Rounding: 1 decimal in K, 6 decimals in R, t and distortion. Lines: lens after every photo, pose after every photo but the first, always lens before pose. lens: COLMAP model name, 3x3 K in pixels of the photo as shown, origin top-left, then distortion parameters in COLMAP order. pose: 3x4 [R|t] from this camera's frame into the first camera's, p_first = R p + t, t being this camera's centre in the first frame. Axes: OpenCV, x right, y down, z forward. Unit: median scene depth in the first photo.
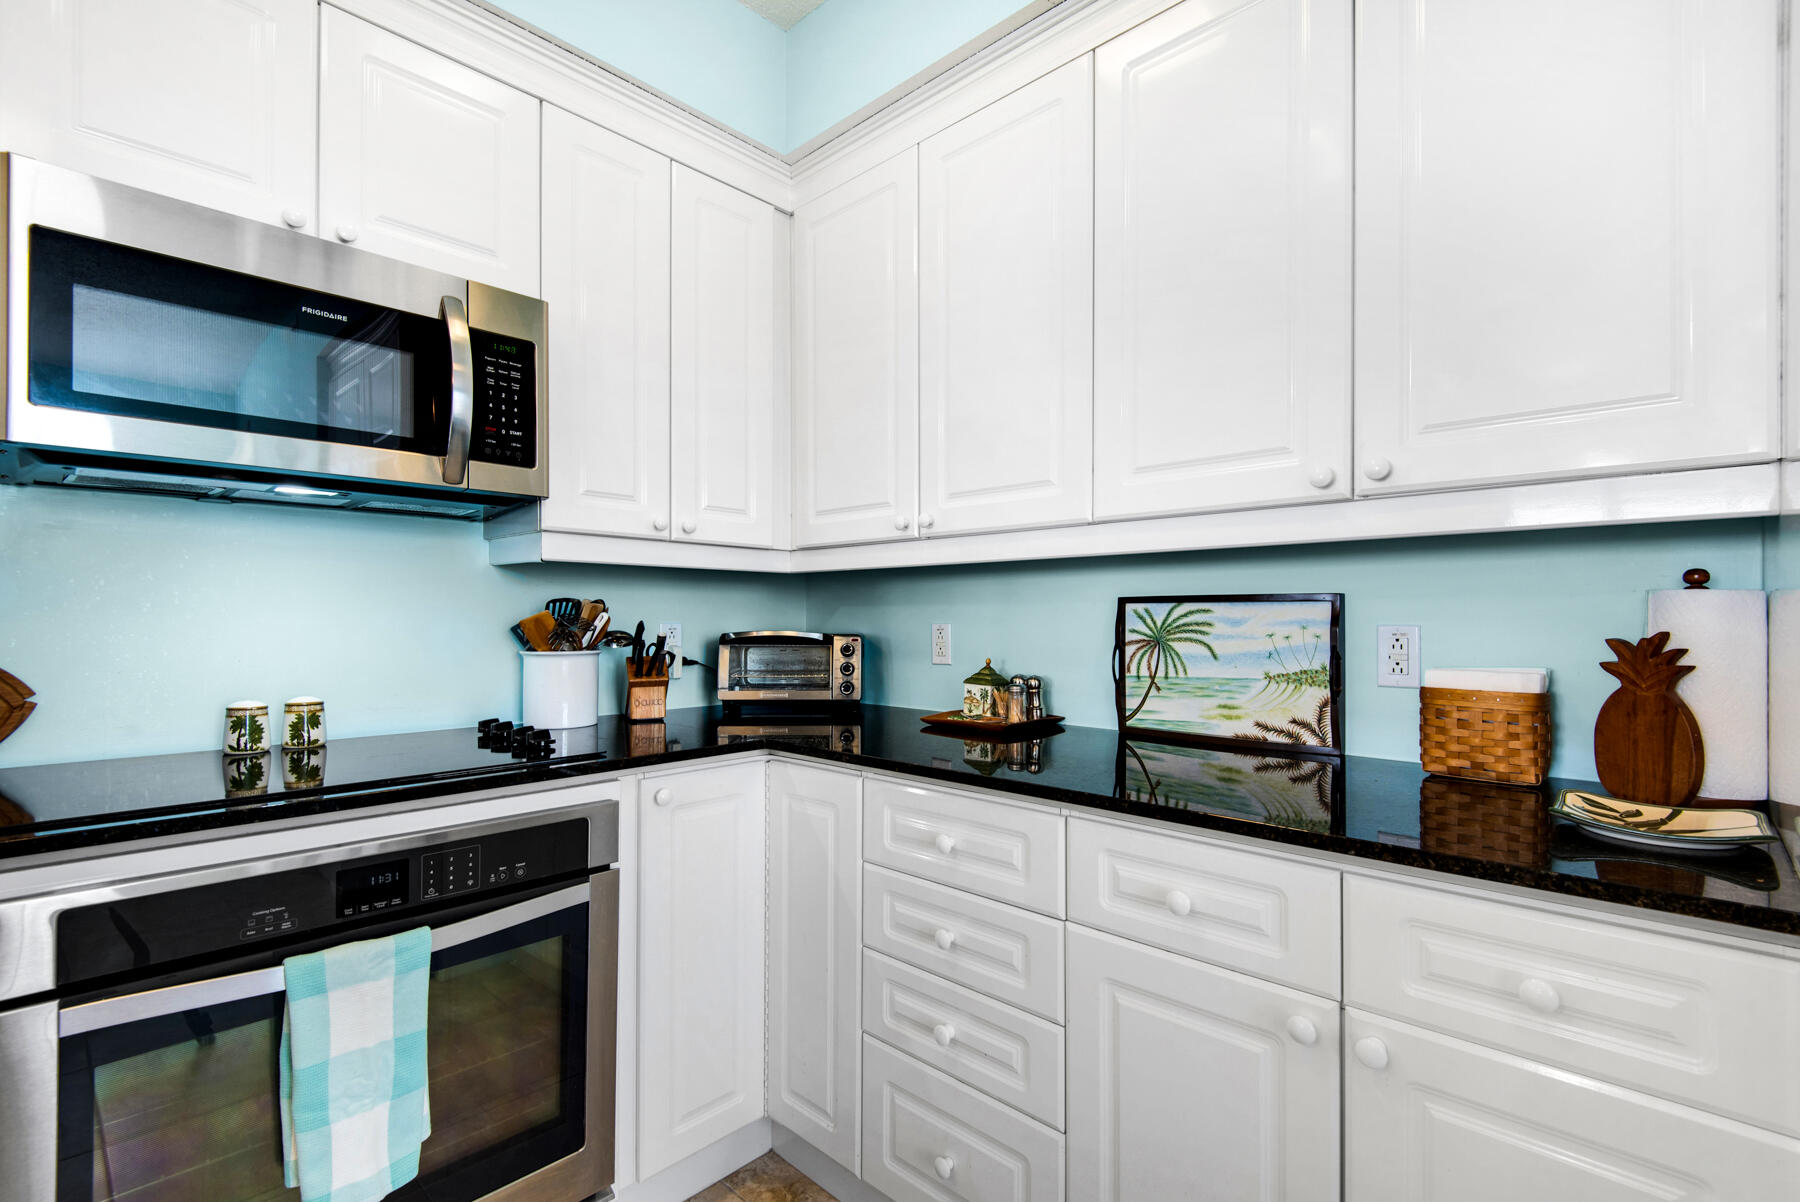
lens RADIAL K [[829.7, 0, 892.9], [0, 829.7, 610.0], [0, 0, 1]] dist [0.032514, 0.000155]
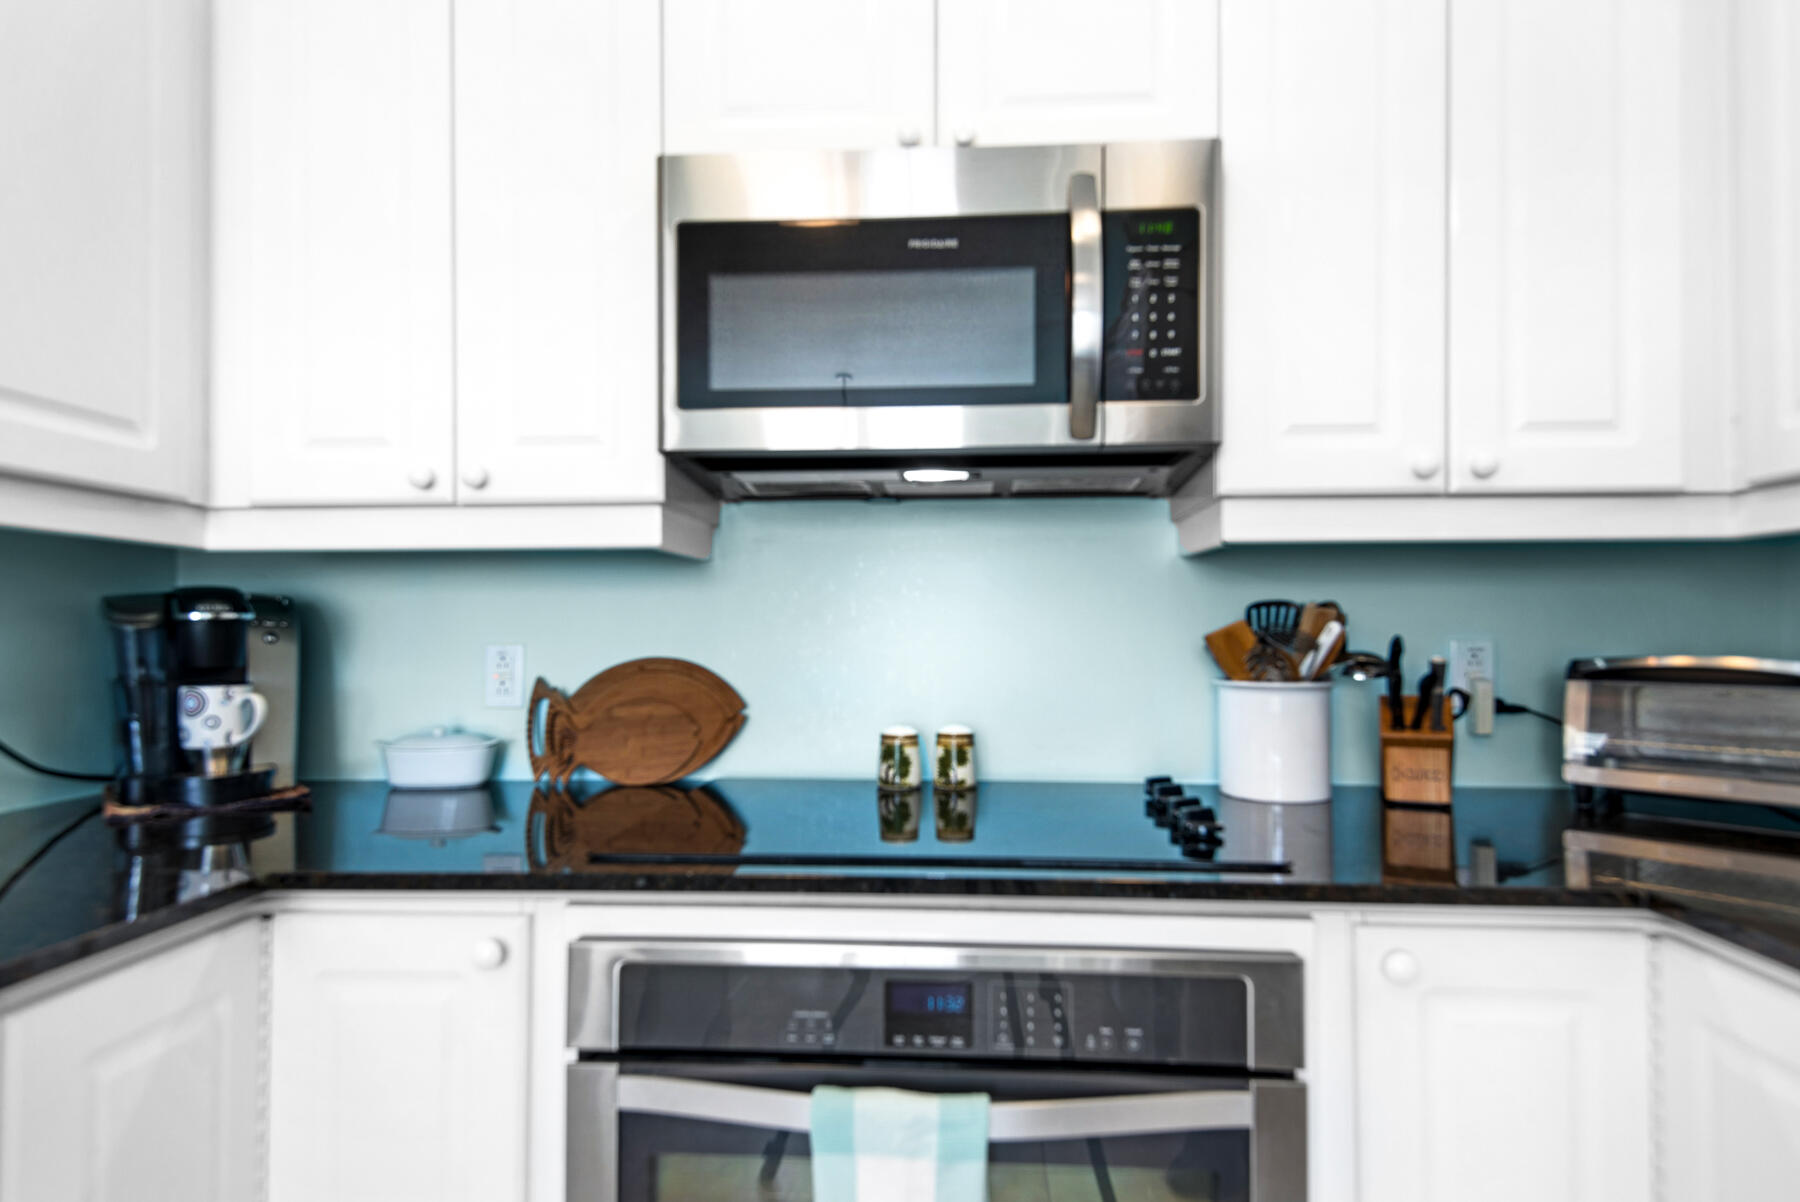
lens RADIAL K [[977.0, 0, 899.8], [0, 977.0, 620.5], [0, 0, 1]] dist [0.023472, -0.000562]
pose [[0.654145, -0.009388, -0.756311, -0.006901], [0.008259, 0.999952, -0.005269, 0.003328], [0.756324, -0.002800, 0.654191, 0.328768]]
